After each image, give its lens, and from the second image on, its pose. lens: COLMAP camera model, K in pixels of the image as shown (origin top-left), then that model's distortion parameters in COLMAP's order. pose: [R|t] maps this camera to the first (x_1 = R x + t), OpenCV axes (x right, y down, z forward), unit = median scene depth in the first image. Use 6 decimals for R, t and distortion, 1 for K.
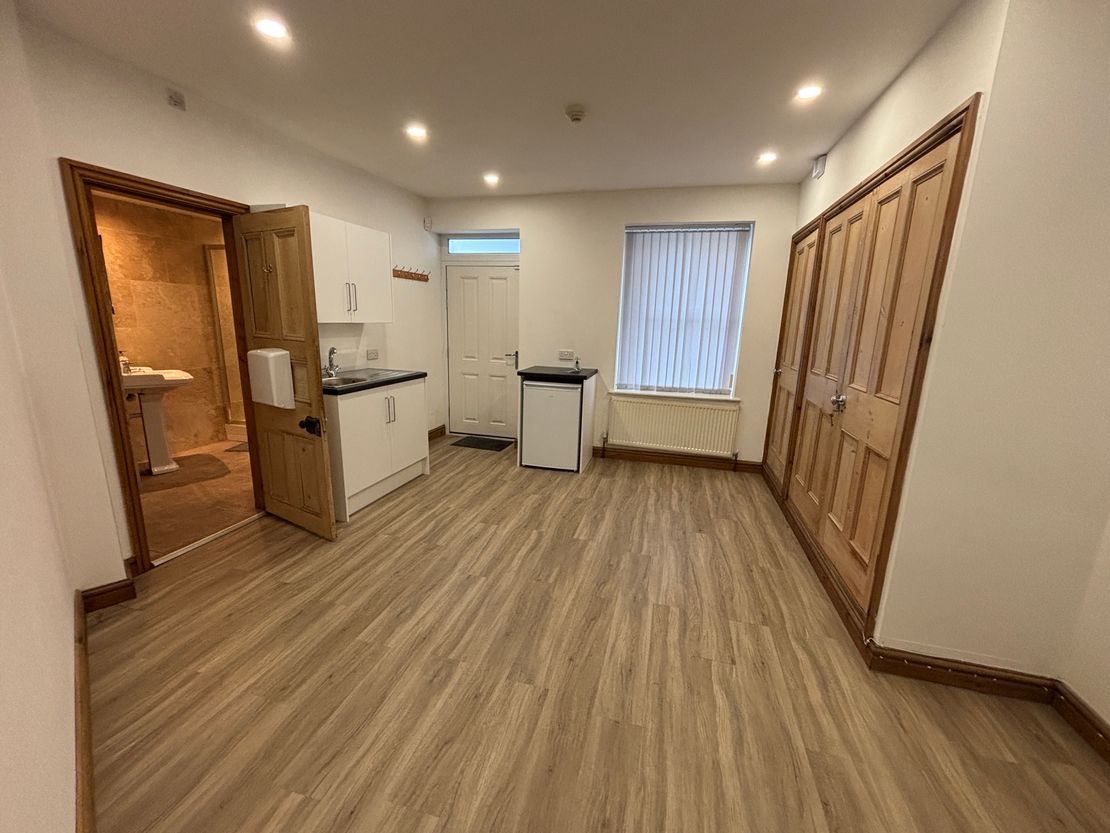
lens RADIAL K [[445.9, 0, 555.0], [0, 445.9, 416.5], [0, 0, 1]] dist [-0.000770, -0.000040]
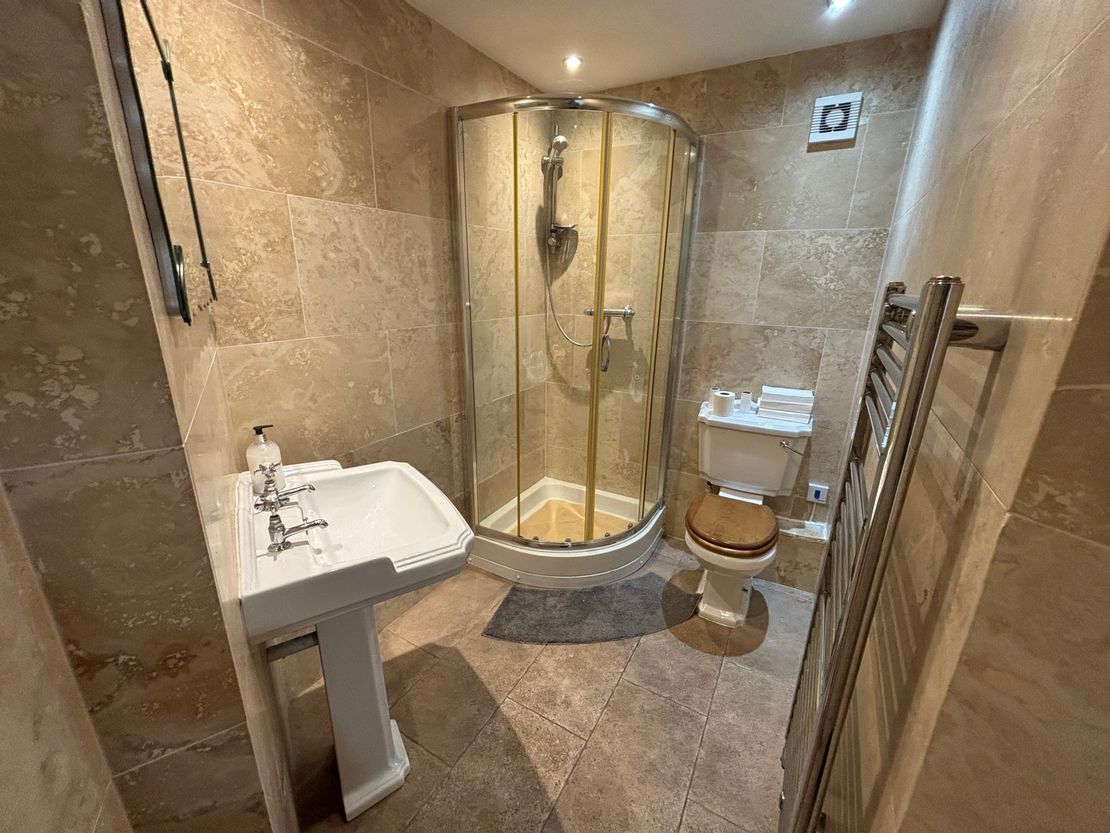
lens RADIAL K [[445.9, 0, 555.0], [0, 445.9, 416.5], [0, 0, 1]] dist [-0.000770, -0.000040]
pose [[0.970478, 0.063346, -0.232721, -0.635782], [-0.045289, 0.995591, 0.082137, -0.168388], [0.236898, -0.069173, 0.969069, 0.675639]]
